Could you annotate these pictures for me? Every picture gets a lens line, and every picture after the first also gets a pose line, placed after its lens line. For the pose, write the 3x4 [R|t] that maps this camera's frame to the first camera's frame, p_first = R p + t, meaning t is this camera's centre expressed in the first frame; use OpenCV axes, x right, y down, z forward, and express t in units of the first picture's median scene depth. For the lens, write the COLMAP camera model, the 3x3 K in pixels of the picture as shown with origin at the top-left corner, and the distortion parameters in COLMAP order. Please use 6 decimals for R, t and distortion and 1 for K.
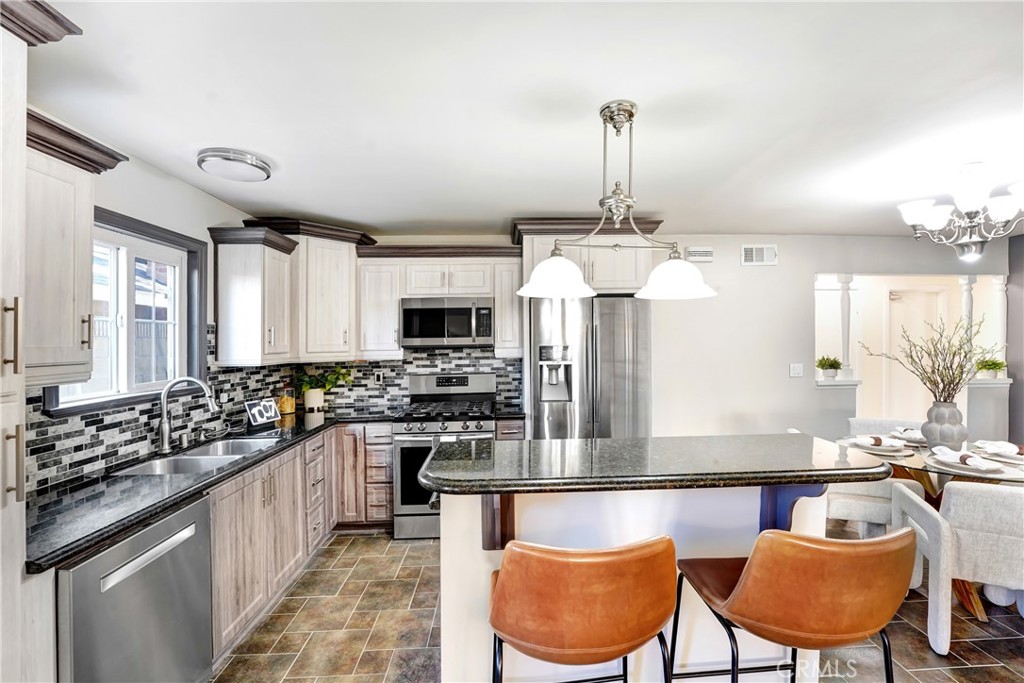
lens RADIAL K [[430.8, 0, 525.7], [0, 430.8, 339.1], [0, 0, 1]] dist [-0.001958, -0.000146]
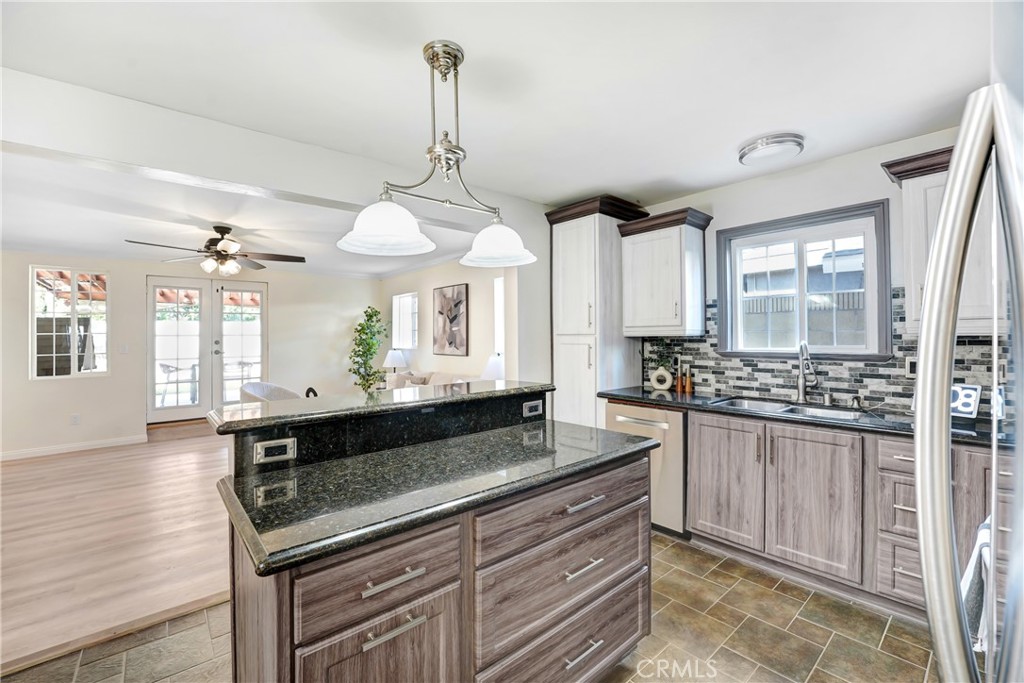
lens RADIAL K [[430.8, 0, 525.7], [0, 430.8, 339.1], [0, 0, 1]] dist [-0.001958, -0.000146]
pose [[-0.776480, 0.013167, -0.630004, 0.560221], [0.012275, 0.999908, 0.005768, 0.078163], [0.630022, -0.003255, -0.776571, 1.602823]]
